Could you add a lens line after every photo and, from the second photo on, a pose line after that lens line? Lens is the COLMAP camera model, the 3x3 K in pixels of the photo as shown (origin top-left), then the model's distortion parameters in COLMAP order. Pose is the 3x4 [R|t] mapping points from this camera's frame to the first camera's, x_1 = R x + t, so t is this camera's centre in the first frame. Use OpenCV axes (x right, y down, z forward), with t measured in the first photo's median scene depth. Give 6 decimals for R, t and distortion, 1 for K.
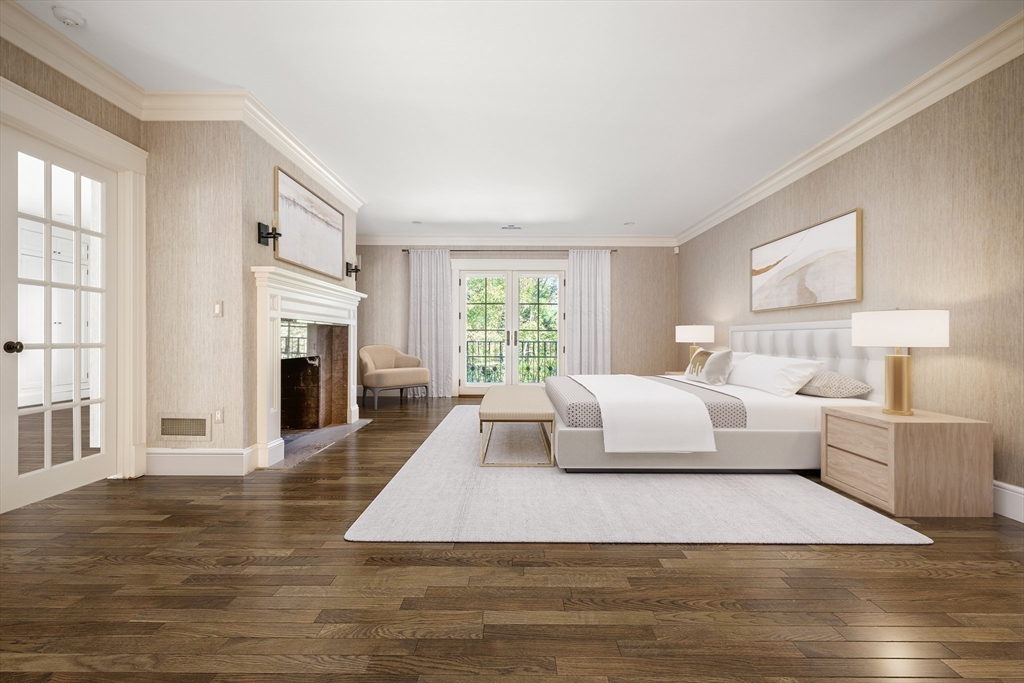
lens RADIAL K [[455.6, 0, 506.8], [0, 455.6, 338.8], [0, 0, 1]] dist [-0.004716, 0.000098]
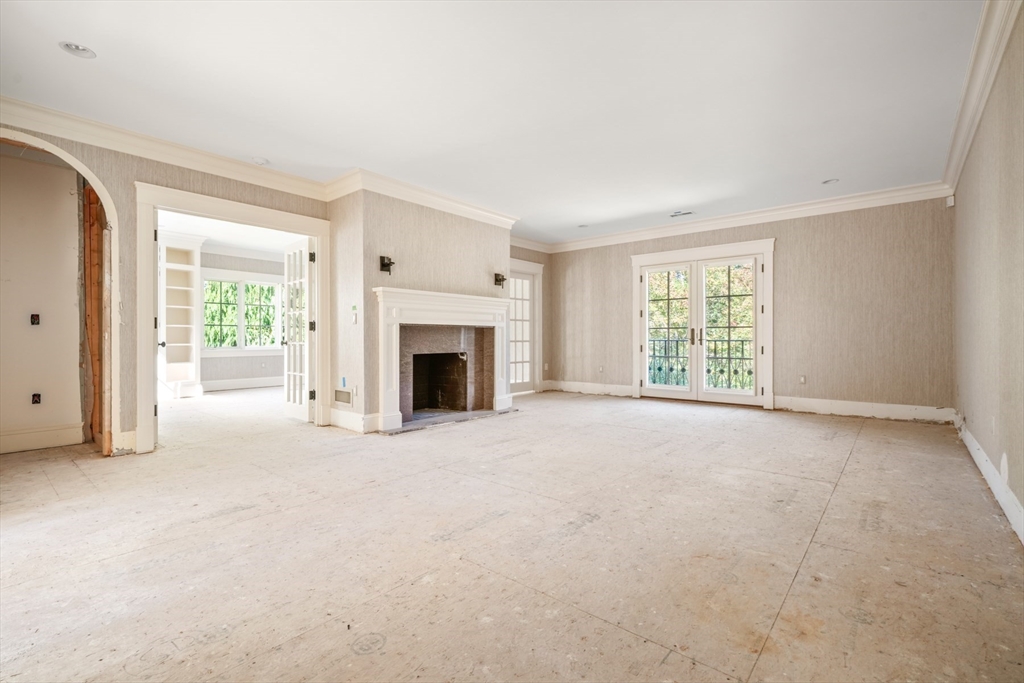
lens RADIAL K [[455.6, 0, 505.0], [0, 455.6, 338.7], [0, 0, 1]] dist [-0.004716, 0.000098]
pose [[0.759964, -0.003388, -0.649956, 0.468847], [0.004769, 0.999989, 0.000363, 0.000712], [0.649948, -0.003376, 0.759971, 0.126438]]
